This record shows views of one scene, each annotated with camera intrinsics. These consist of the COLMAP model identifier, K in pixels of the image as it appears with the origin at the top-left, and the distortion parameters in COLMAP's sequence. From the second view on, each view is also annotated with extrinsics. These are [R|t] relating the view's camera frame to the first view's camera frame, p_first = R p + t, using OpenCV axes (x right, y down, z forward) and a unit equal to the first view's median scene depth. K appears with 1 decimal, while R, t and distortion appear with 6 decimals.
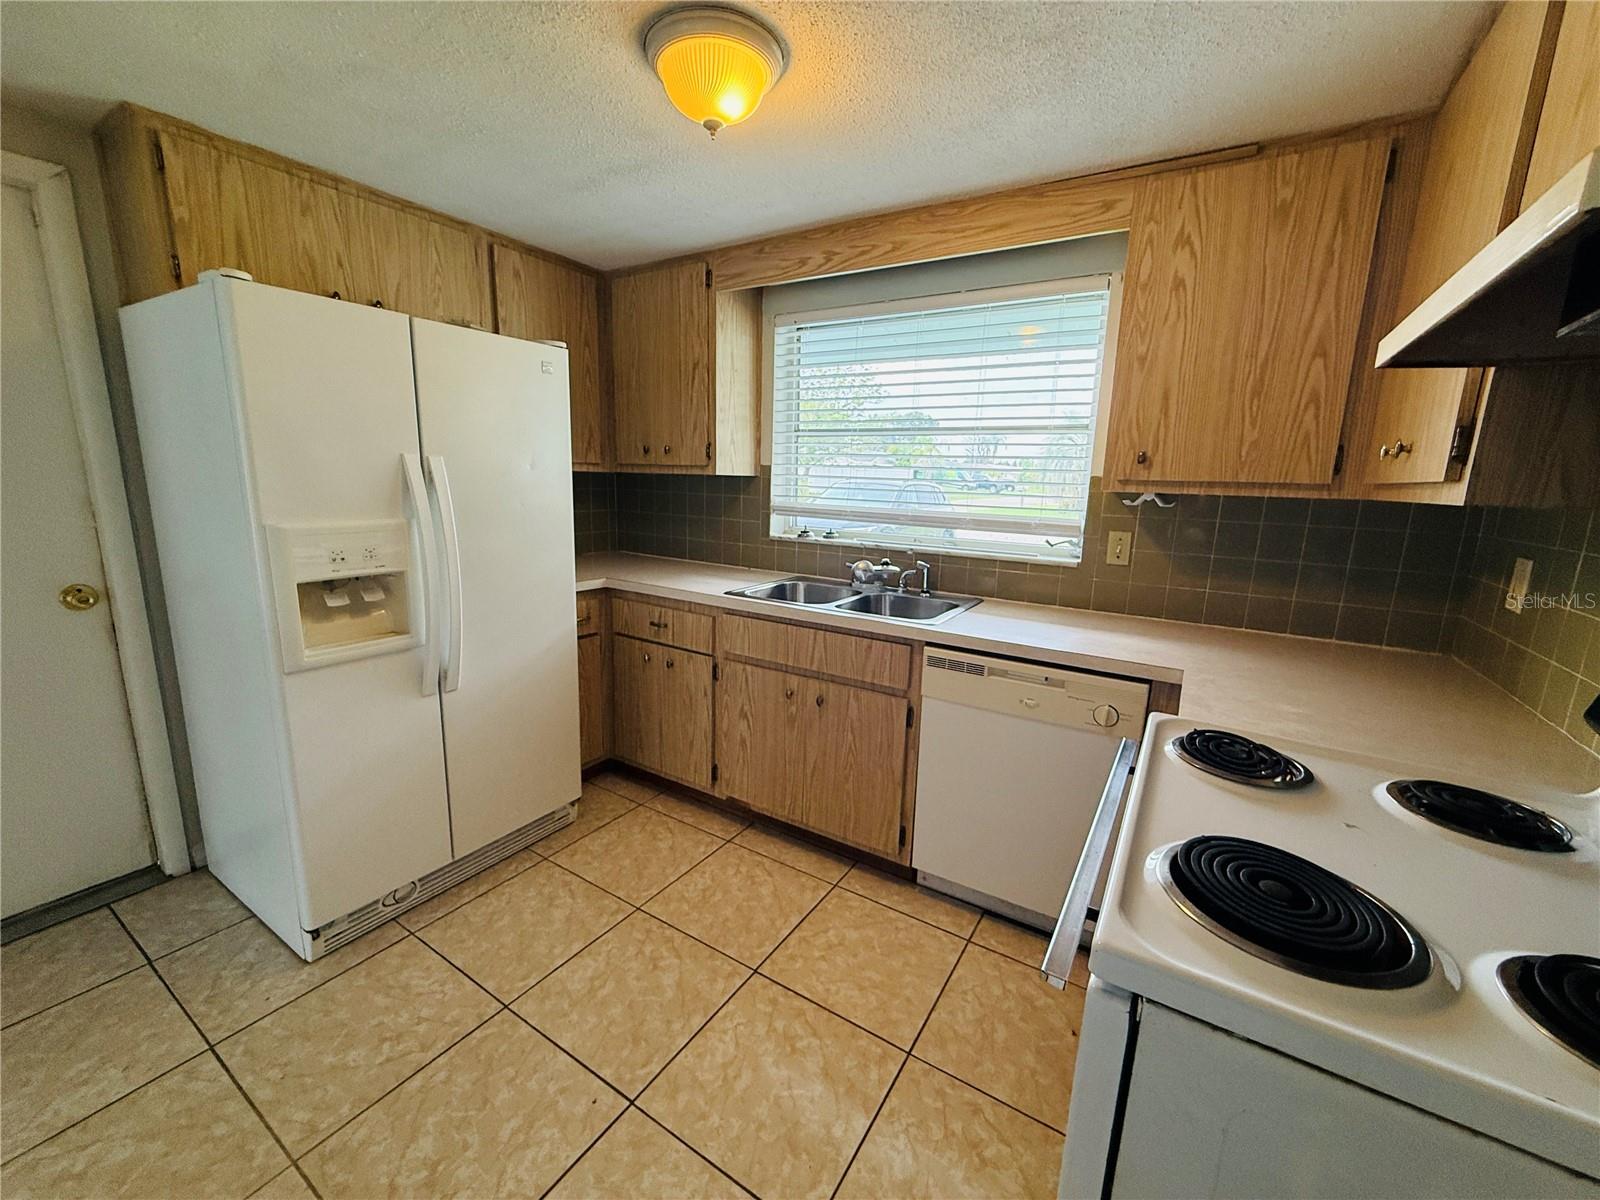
lens RADIAL K [[639.4, 0, 795.0], [0, 639.4, 599.6], [0, 0, 1]] dist [-0.001661, 0.000223]
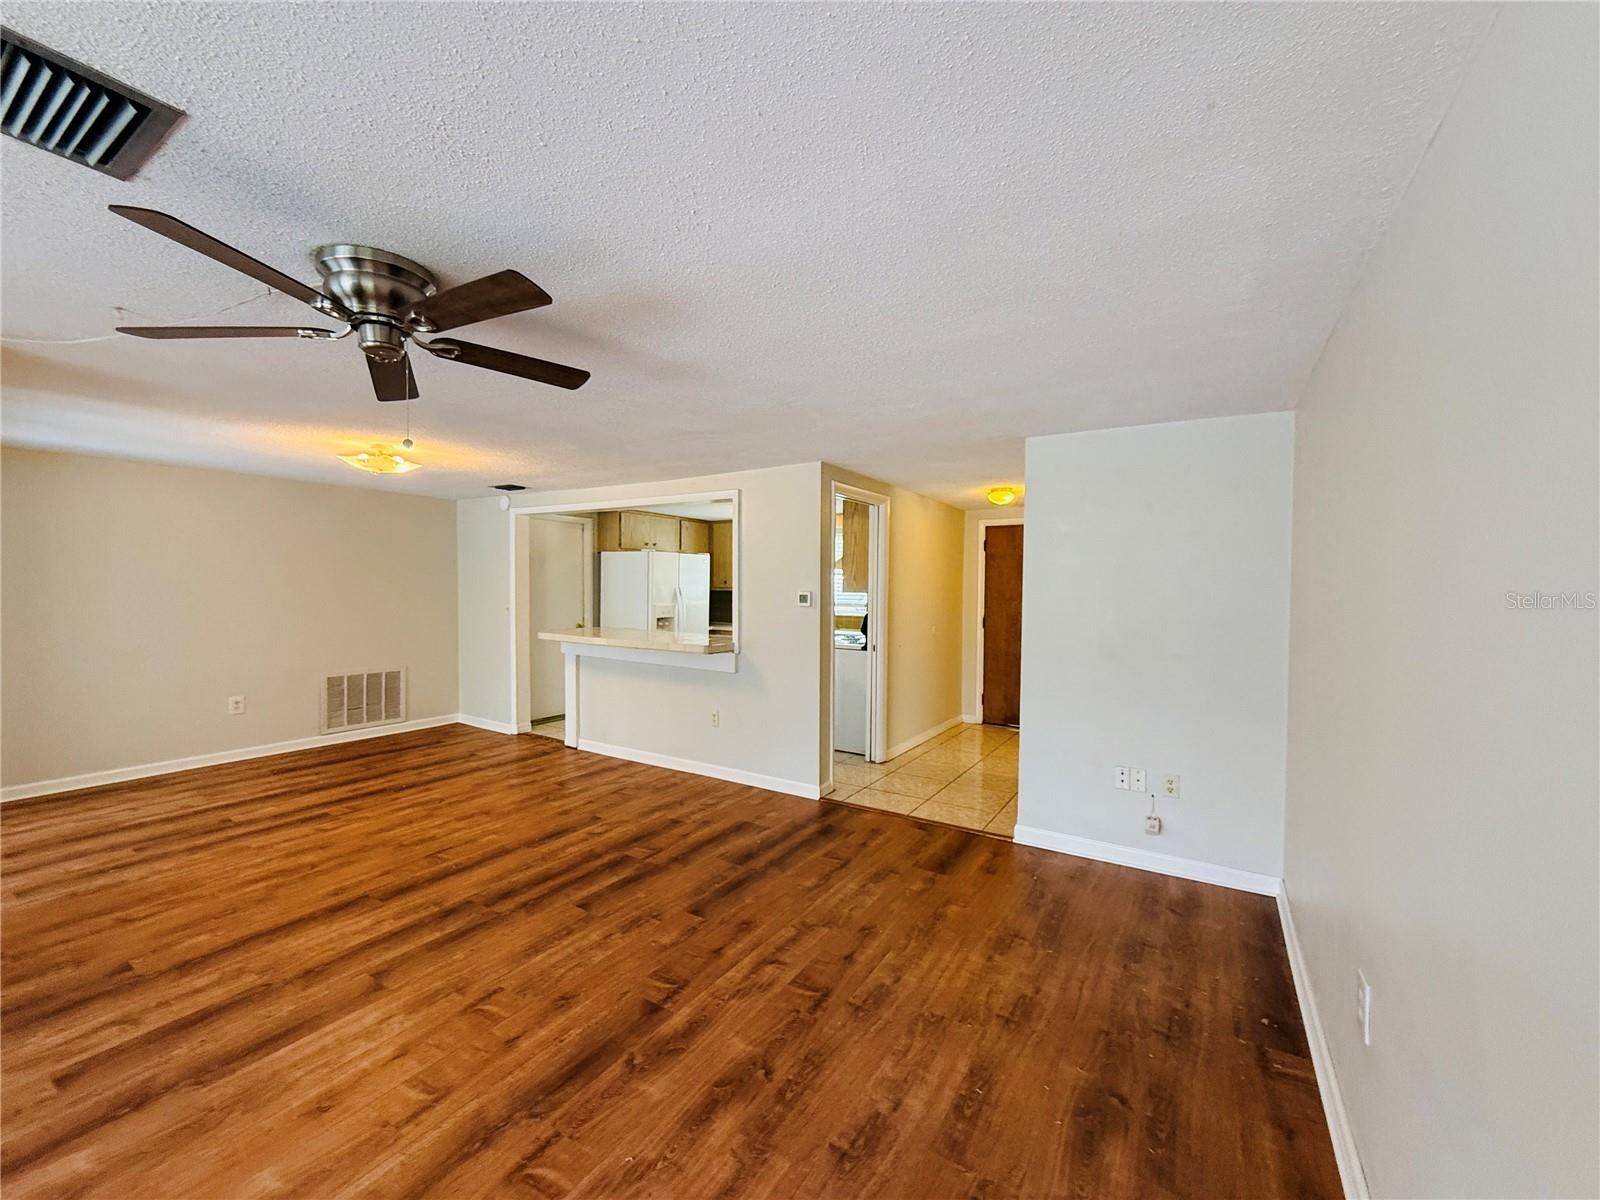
lens RADIAL K [[639.4, 0, 802.5], [0, 639.4, 601.2], [0, 0, 1]] dist [-0.001661, 0.000223]
pose [[0.999825, -0.018158, 0.004542, 0.120291], [0.018667, 0.985189, -0.170451, 0.430747], [-0.001380, 0.170505, 0.985356, -2.267491]]
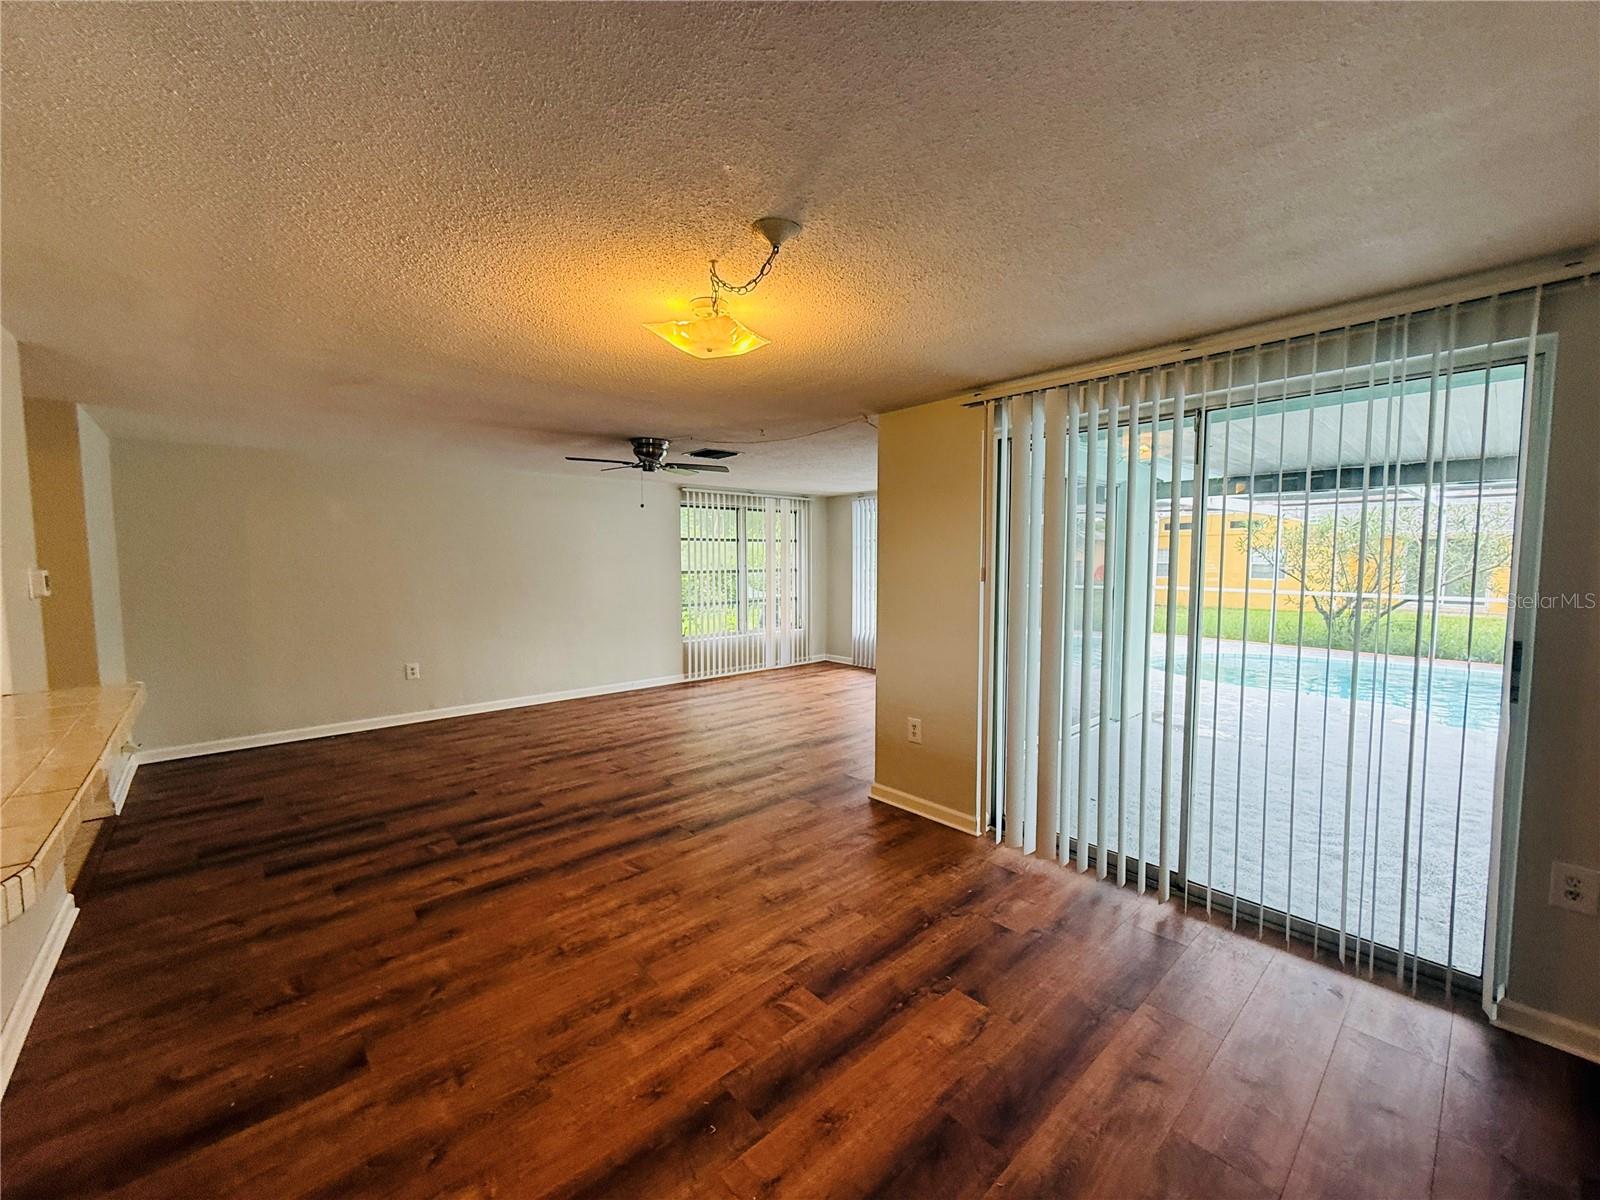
lens RADIAL K [[639.4, 0, 801.7], [0, 639.4, 569.1], [0, 0, 1]] dist [-0.001661, 0.000223]
pose [[-0.963212, -0.030561, 0.267001, -1.417840], [0.028251, 0.976494, 0.213686, -0.135890], [-0.267255, 0.213368, -0.939707, 0.355899]]
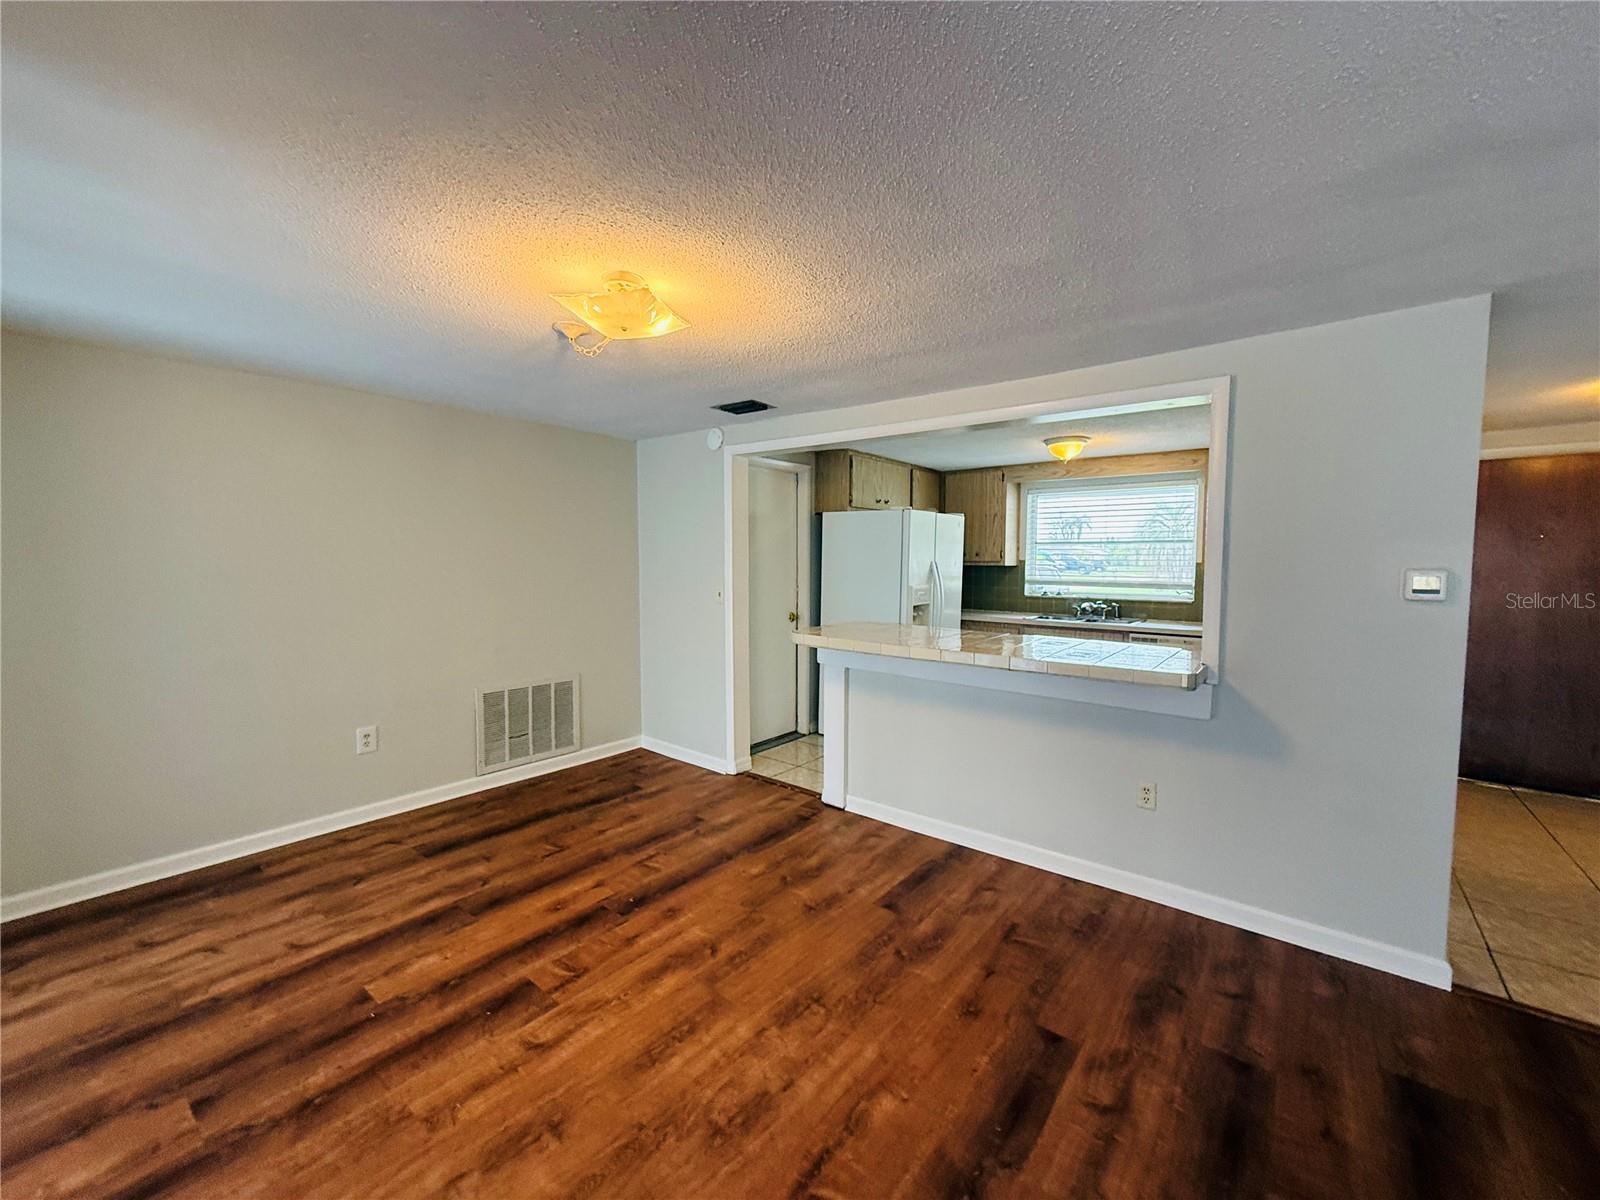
lens RADIAL K [[639.4, 0, 802.3], [0, 639.4, 599.8], [0, 0, 1]] dist [-0.001661, 0.000223]
pose [[0.993689, -0.015207, -0.111131, -0.683271], [0.000419, 0.991263, -0.131900, 0.238448], [0.112165, 0.131021, 0.985014, -1.389427]]
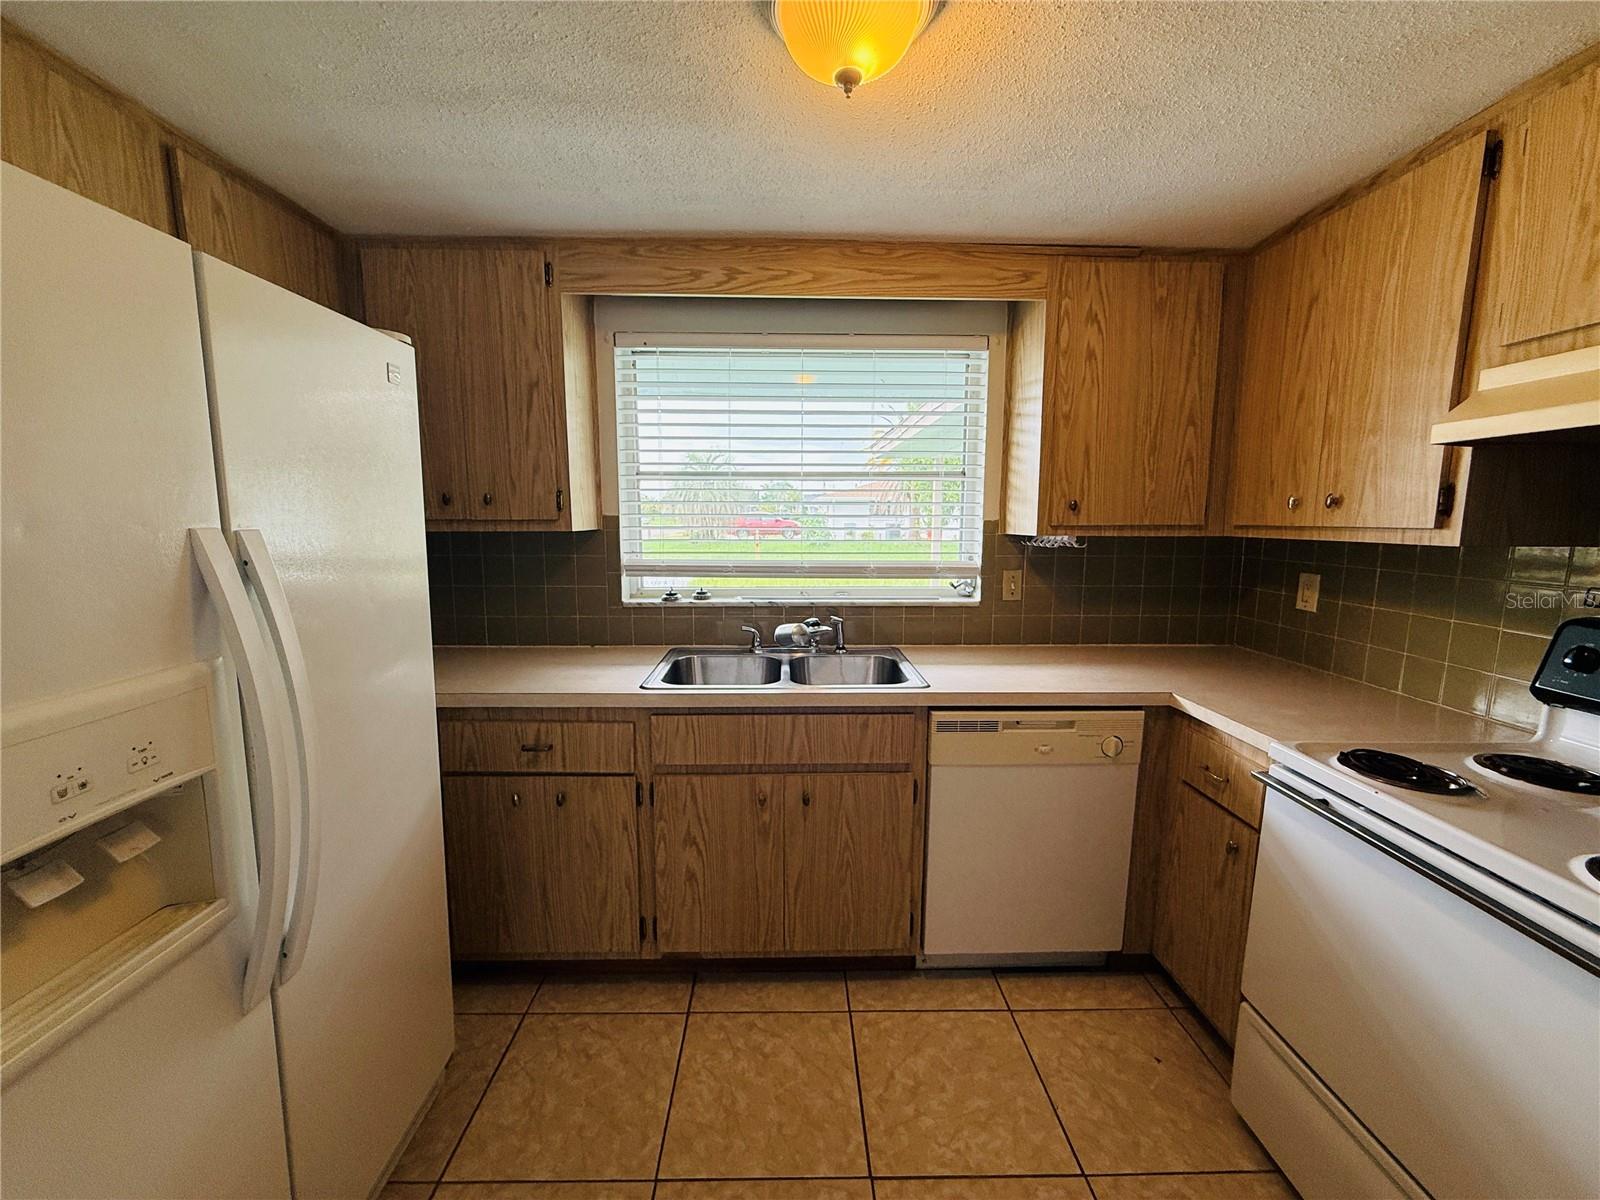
lens RADIAL K [[639.4, 0, 794.3], [0, 639.4, 599.7], [0, 0, 1]] dist [-0.001661, 0.000223]
pose [[0.833639, -0.099828, 0.543214, -0.398883], [0.127041, 0.991816, -0.012693, -0.089863], [-0.537501, 0.079592, 0.839499, 0.287616]]
